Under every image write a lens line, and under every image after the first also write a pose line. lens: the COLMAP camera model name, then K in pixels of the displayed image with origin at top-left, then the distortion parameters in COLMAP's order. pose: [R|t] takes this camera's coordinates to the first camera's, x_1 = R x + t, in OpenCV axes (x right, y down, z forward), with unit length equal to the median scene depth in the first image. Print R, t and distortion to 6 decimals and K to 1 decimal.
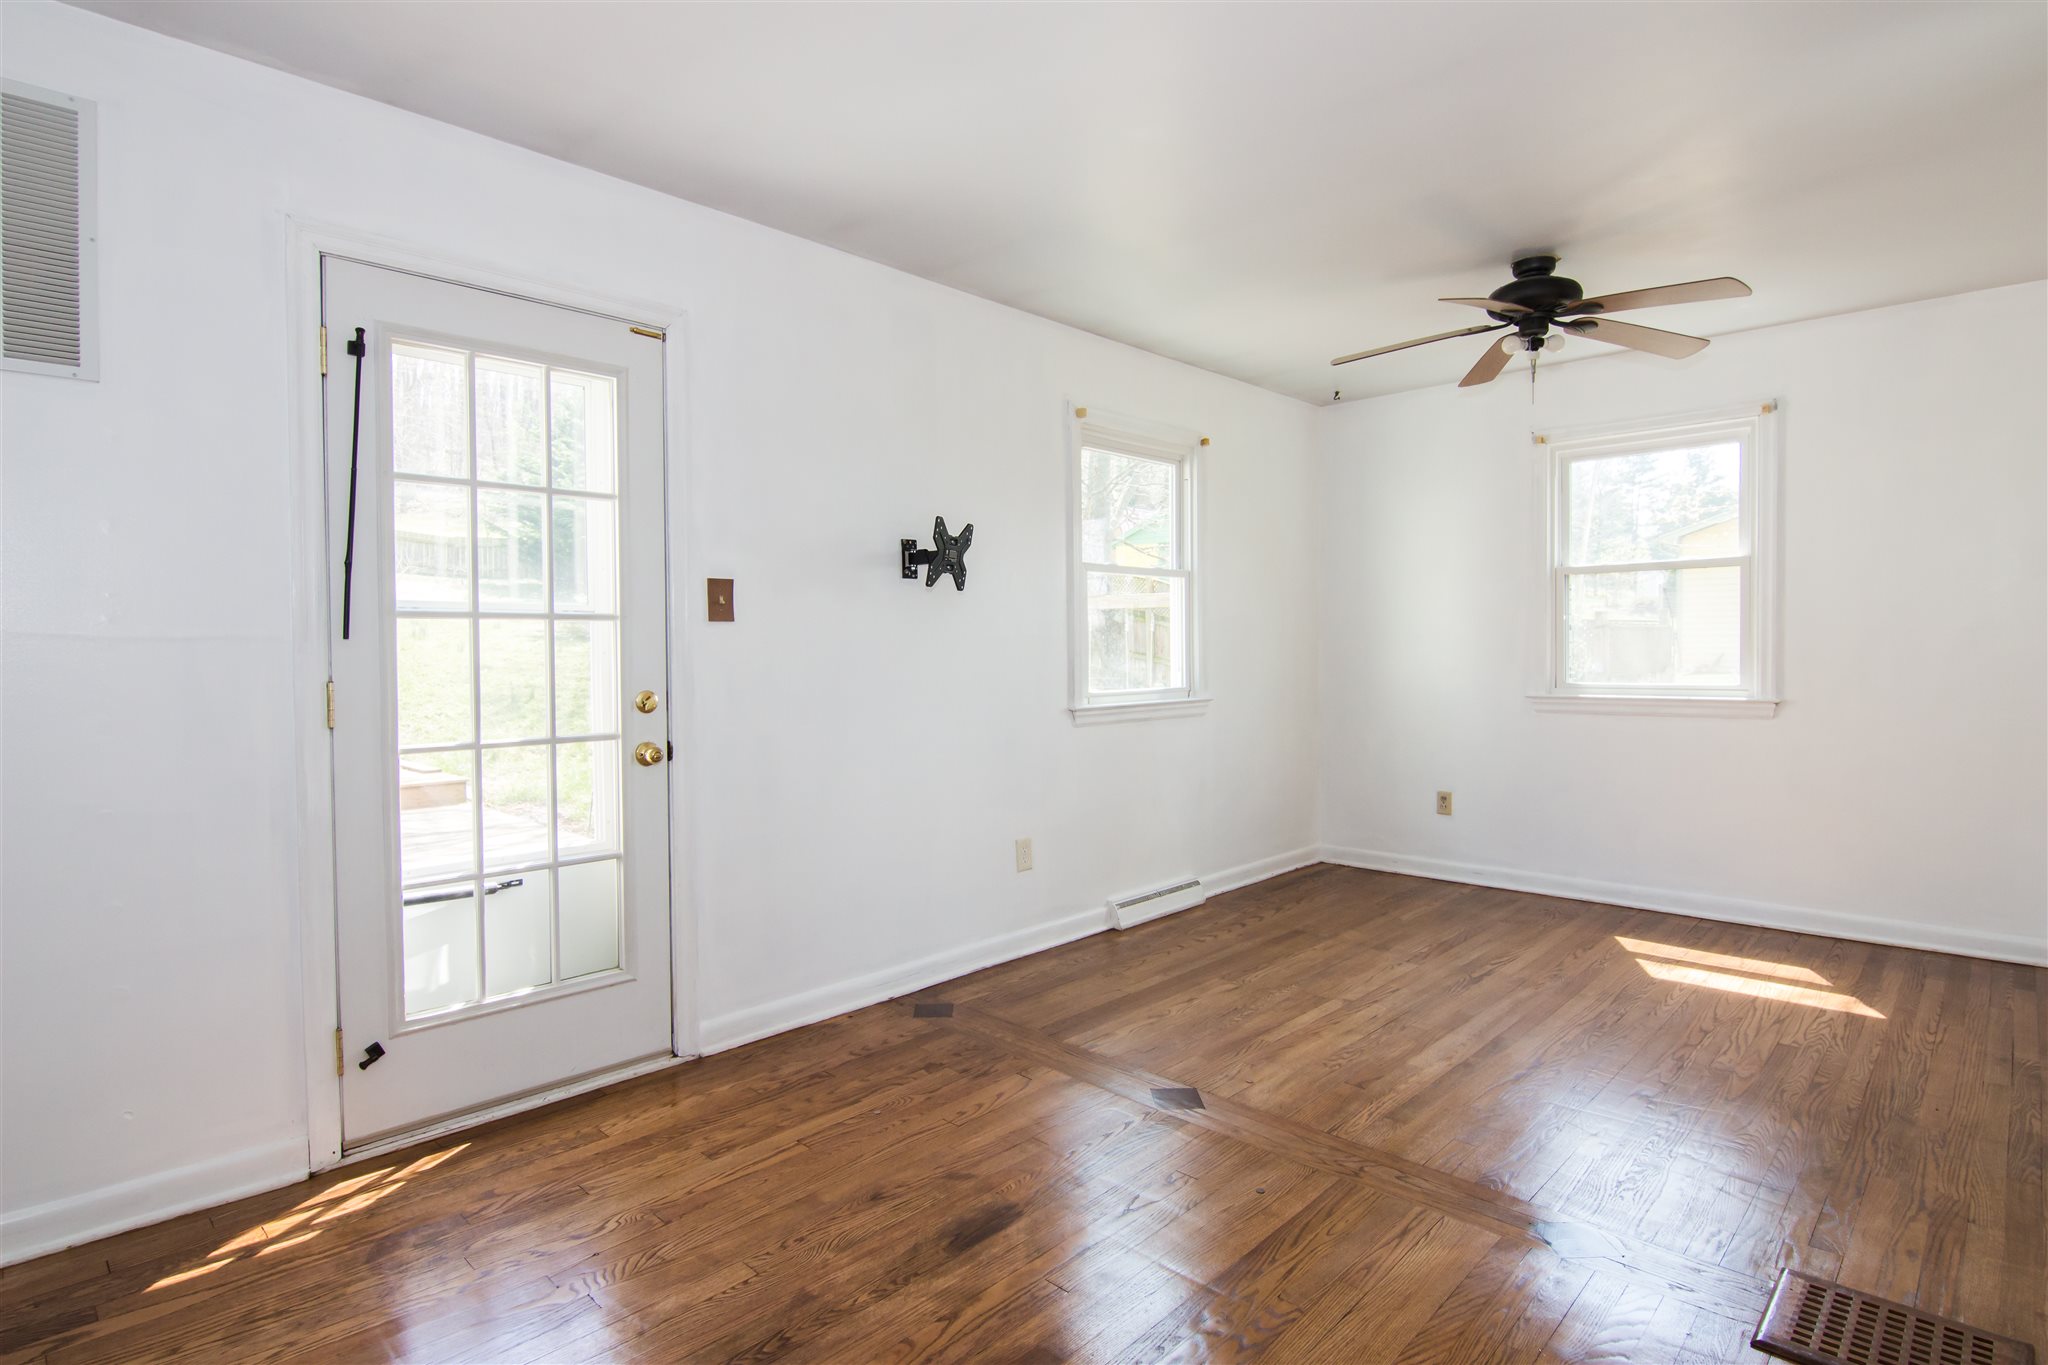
lens RADIAL K [[1039.1, 0, 1023.7], [0, 1039.1, 675.4], [0, 0, 1]] dist [-0.005647, -0.011021]
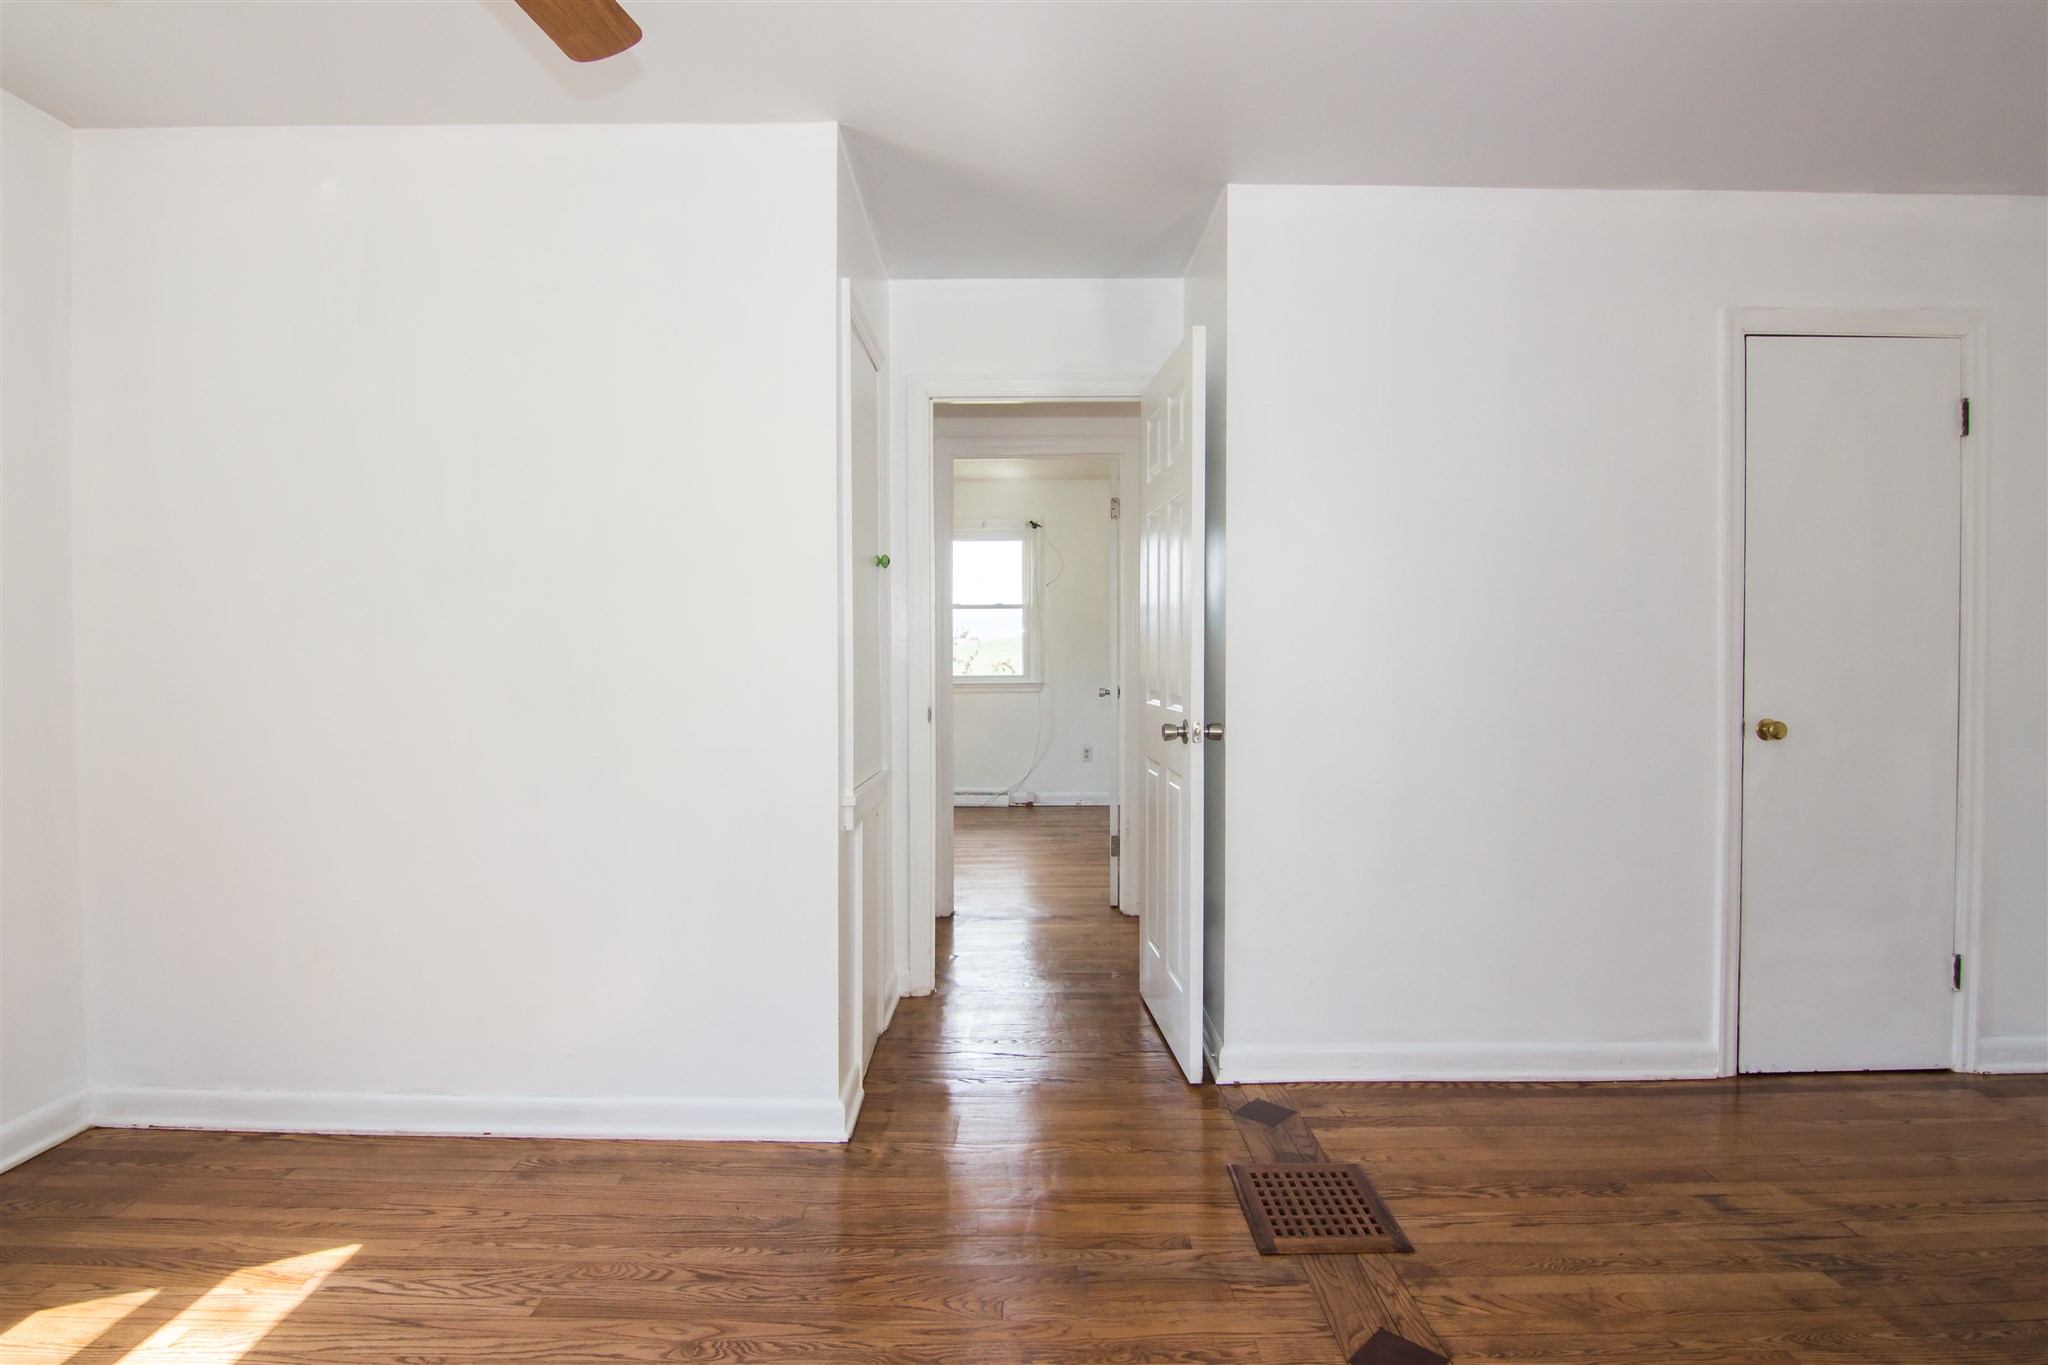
lens RADIAL K [[1039.1, 0, 1024.2], [0, 1039.1, 703.1], [0, 0, 1]] dist [-0.005647, -0.011021]
pose [[-0.700115, -0.021653, 0.713701, 0.091462], [0.021749, 0.998430, 0.051626, -0.022587], [-0.713698, 0.051666, -0.698545, 1.030129]]
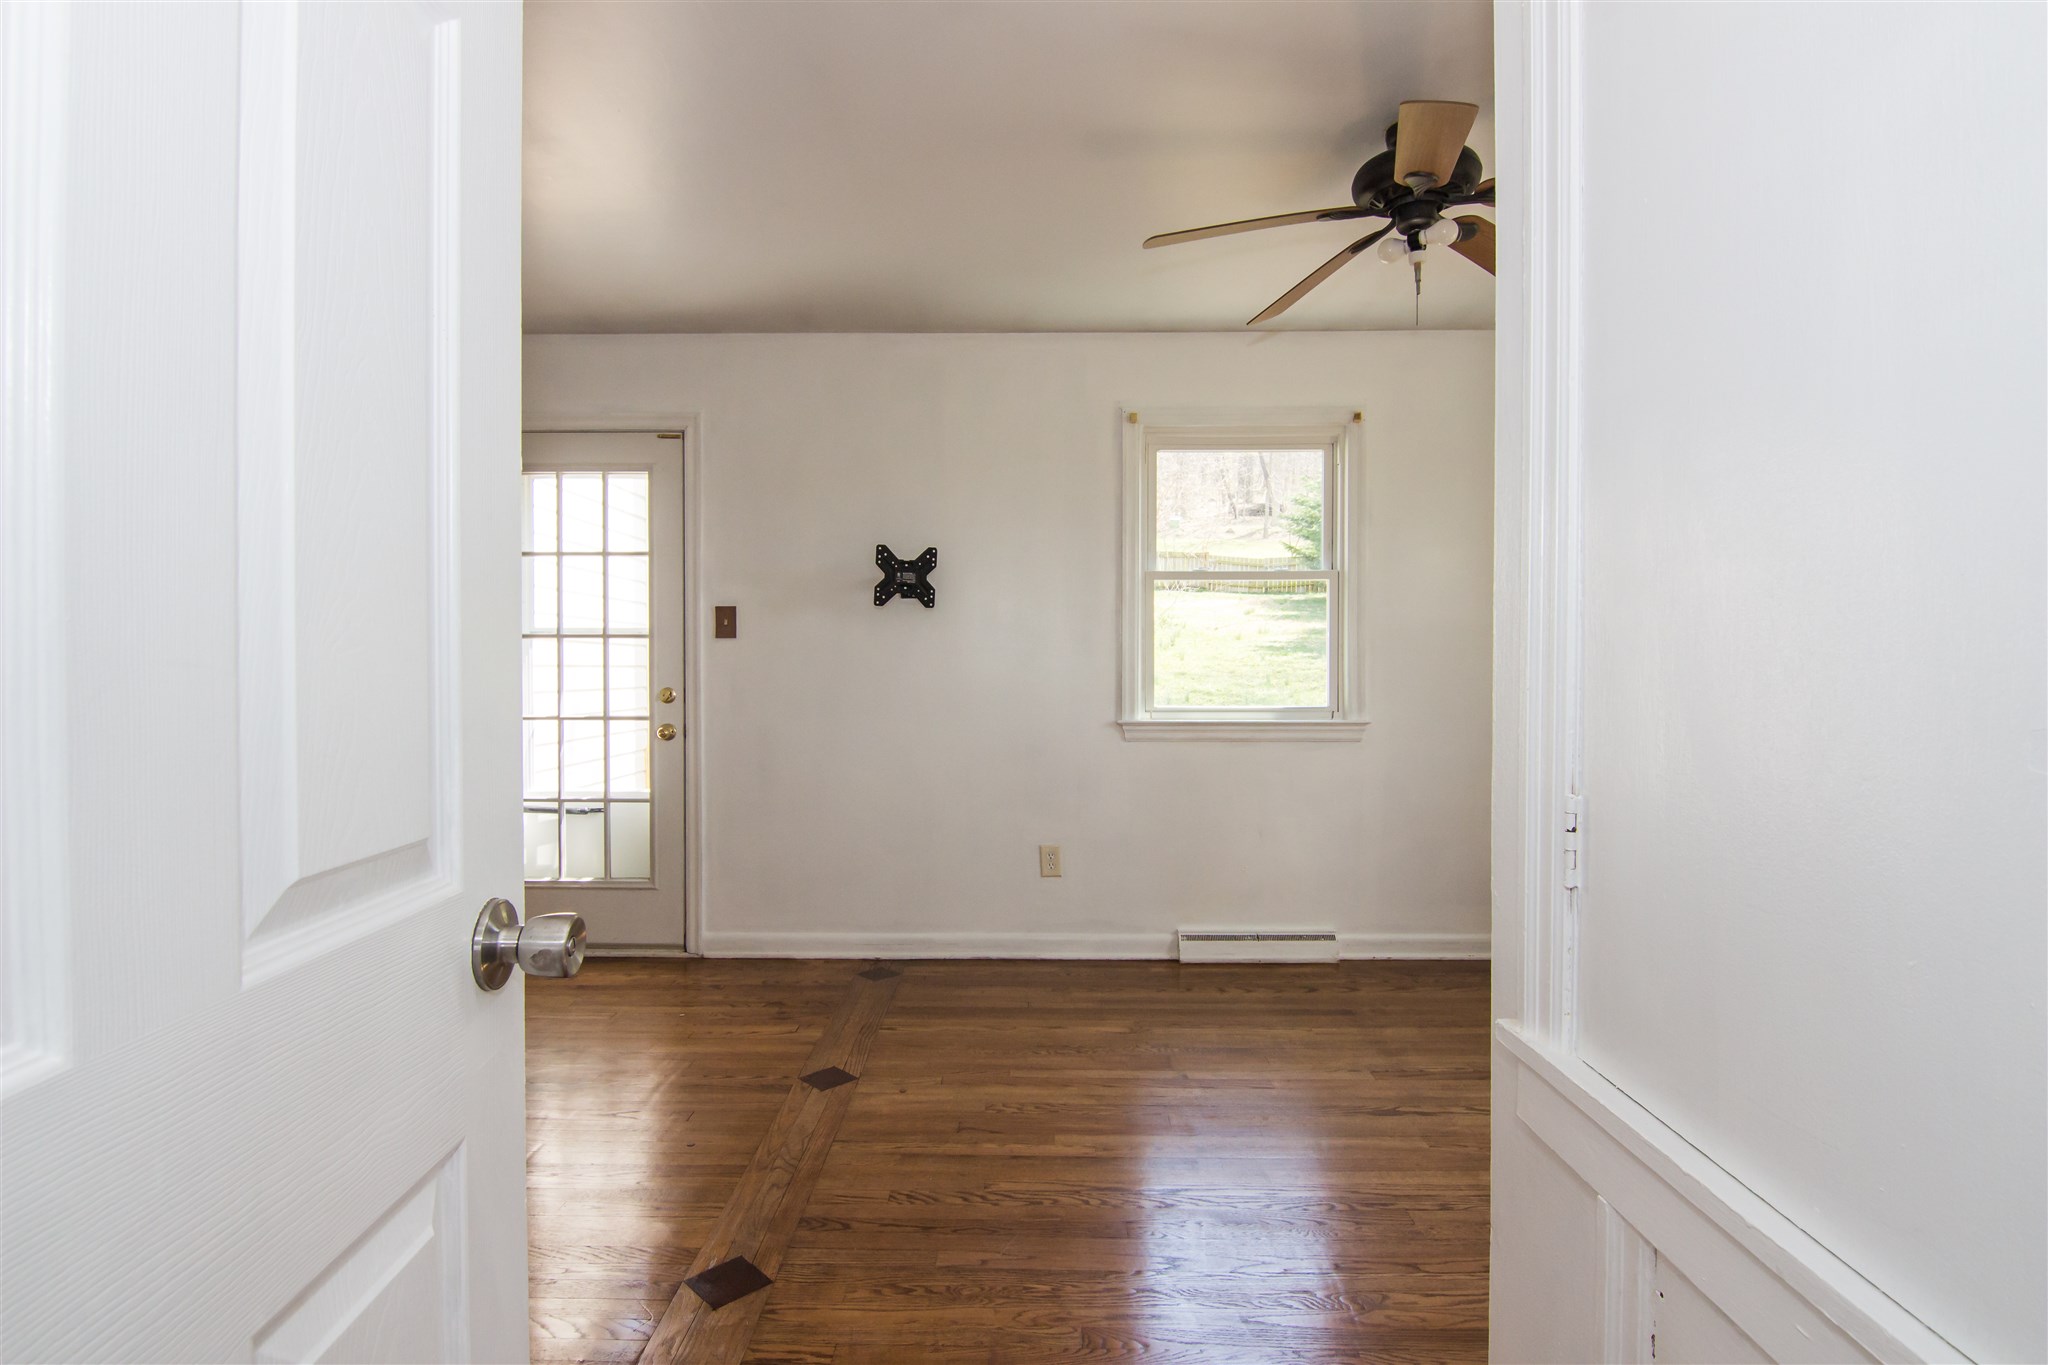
lens RADIAL K [[1039.1, 0, 1019.0], [0, 1039.1, 677.3], [0, 0, 1]] dist [-0.005647, -0.011021]
pose [[0.684433, 0.020594, -0.728785, 0.815136], [-0.024888, 0.999678, 0.004875, -0.014730], [0.728651, 0.014802, 0.684726, 0.306679]]
